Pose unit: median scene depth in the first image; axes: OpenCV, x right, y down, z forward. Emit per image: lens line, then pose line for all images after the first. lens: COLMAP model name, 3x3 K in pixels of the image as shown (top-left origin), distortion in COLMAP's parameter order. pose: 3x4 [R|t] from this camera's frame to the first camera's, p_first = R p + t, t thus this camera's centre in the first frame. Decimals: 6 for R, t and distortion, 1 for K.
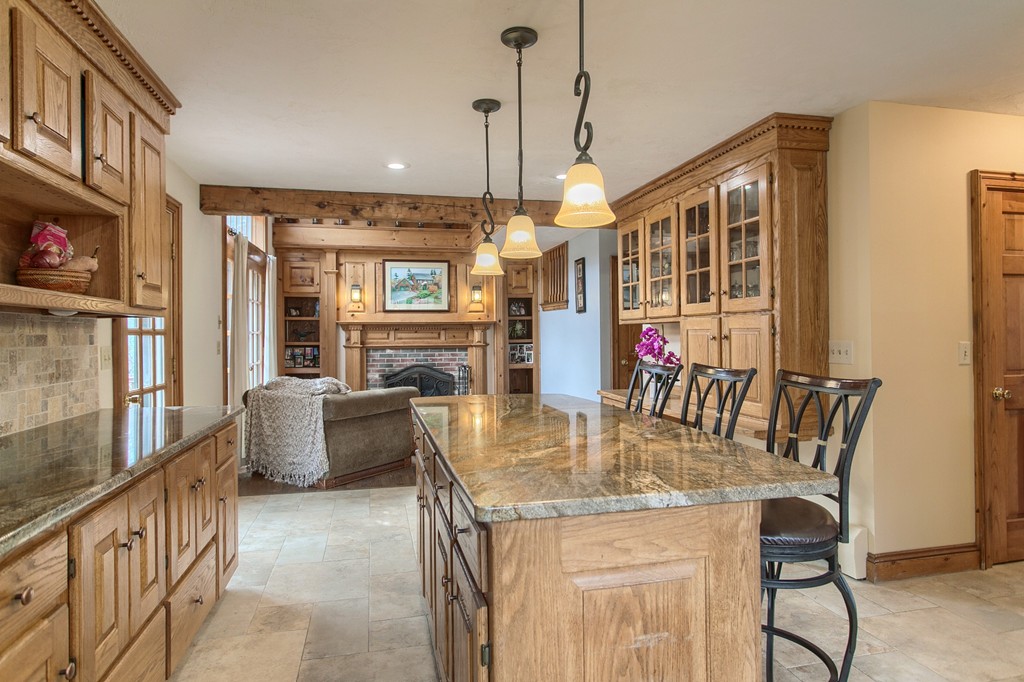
lens RADIAL K [[569.7, 0, 509.6], [0, 569.7, 331.1], [0, 0, 1]] dist [-0.005848, -0.000214]
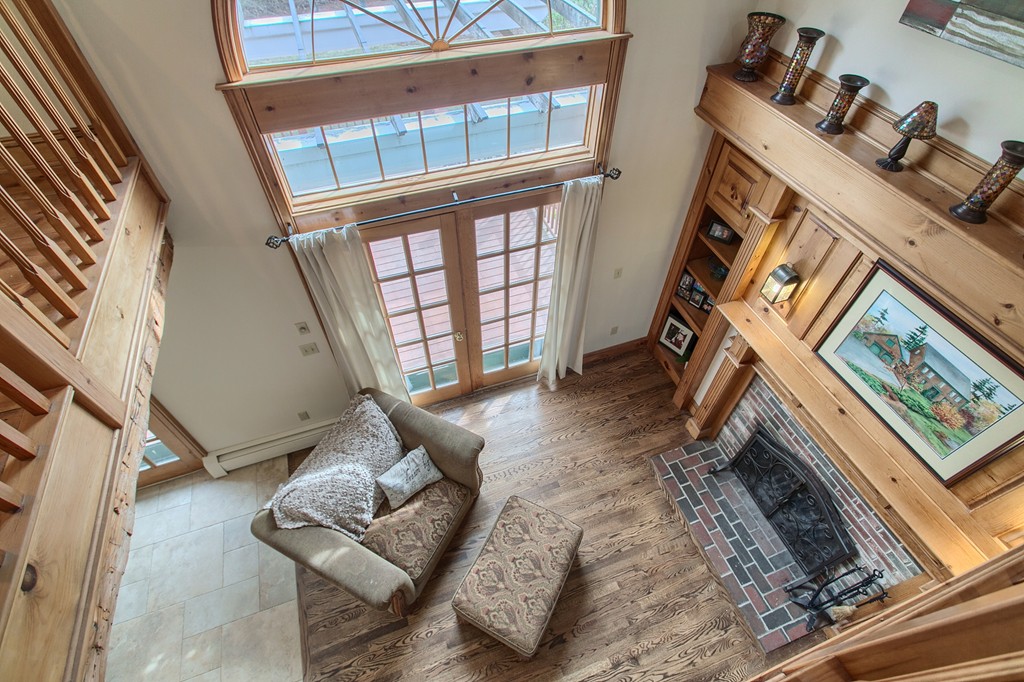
lens RADIAL K [[493.9, 0, 508.4], [0, 493.9, 331.8], [0, 0, 1]] dist [-0.005748, -0.000522]
pose [[0.108617, 0.756230, -0.645228, -0.013973], [-0.000051, 0.649072, 0.760727, -0.328832], [0.994084, -0.082595, 0.070539, 0.737289]]
